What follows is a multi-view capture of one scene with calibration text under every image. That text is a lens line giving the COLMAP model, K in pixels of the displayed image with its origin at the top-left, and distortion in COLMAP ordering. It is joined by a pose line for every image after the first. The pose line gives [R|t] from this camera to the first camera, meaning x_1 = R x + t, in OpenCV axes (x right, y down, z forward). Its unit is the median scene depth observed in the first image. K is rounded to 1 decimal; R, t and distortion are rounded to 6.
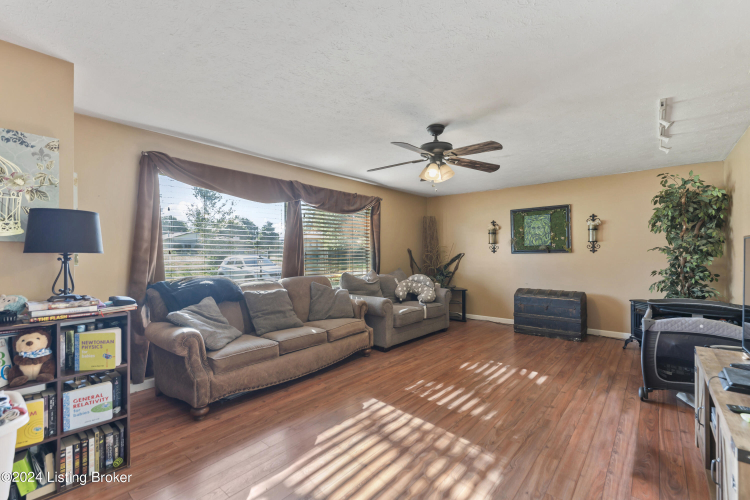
lens RADIAL K [[333.7, 0, 380.1], [0, 333.7, 253.9], [0, 0, 1]] dist [-0.002905, 0.001320]
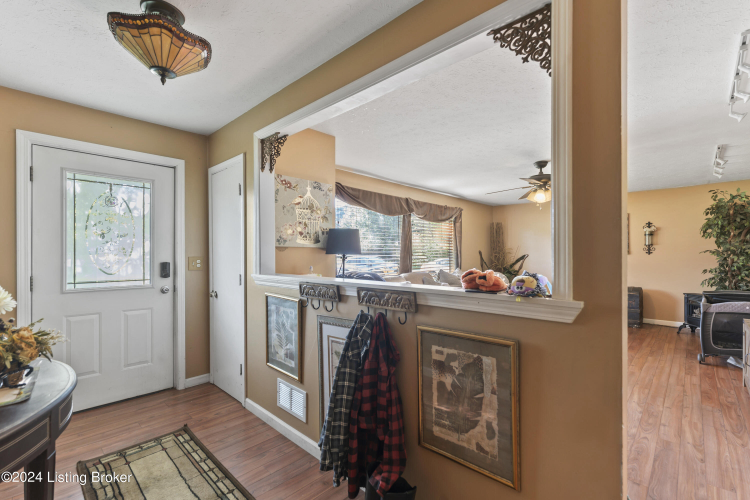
lens RADIAL K [[333.7, 0, 379.3], [0, 333.7, 256.1], [0, 0, 1]] dist [-0.002905, 0.001320]
pose [[0.997996, 0.002782, -0.063215, -0.400163], [-0.002513, 0.999987, 0.004328, -0.000291], [0.063226, -0.004160, 0.997991, -0.401886]]
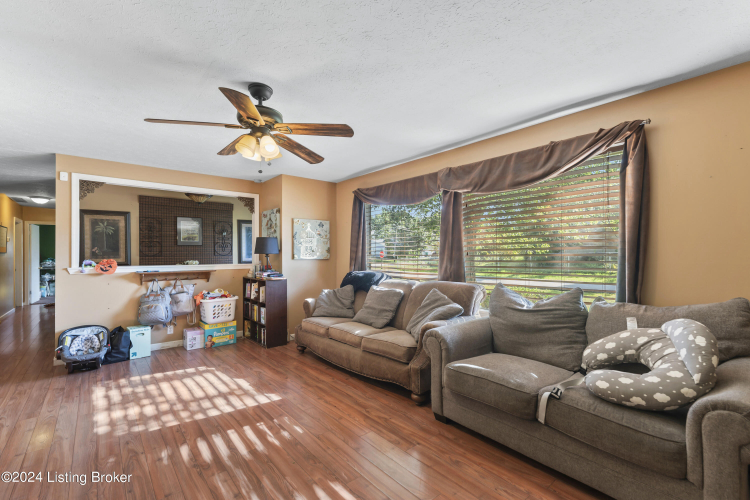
lens RADIAL K [[333.7, 0, 376.2], [0, 333.7, 250.8], [0, 0, 1]] dist [-0.002905, 0.001320]
pose [[-0.178563, -0.000646, -0.983928, 0.857949], [0.002219, 0.999997, -0.001059, -0.011665], [0.983926, -0.002372, -0.178561, 1.368399]]
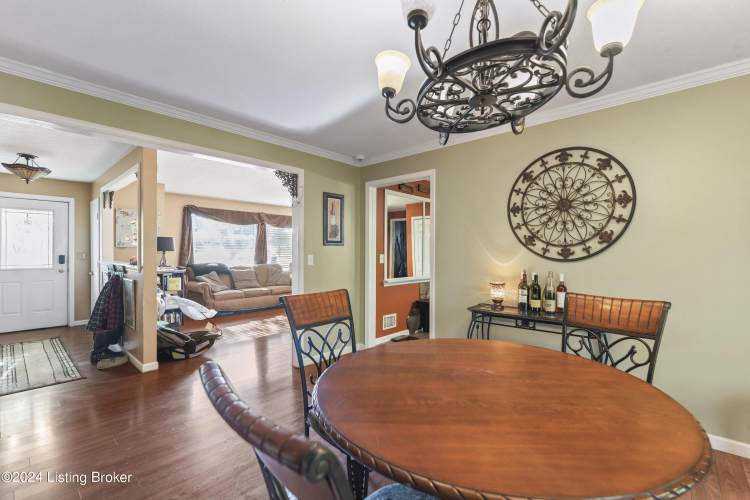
lens RADIAL K [[333.7, 0, 379.2], [0, 333.7, 252.8], [0, 0, 1]] dist [-0.002905, 0.001320]
pose [[0.998851, 0.006596, -0.047467, 0.688150], [-0.006445, 0.999974, 0.003335, -0.005840], [0.047488, -0.003026, 0.998867, -1.157420]]
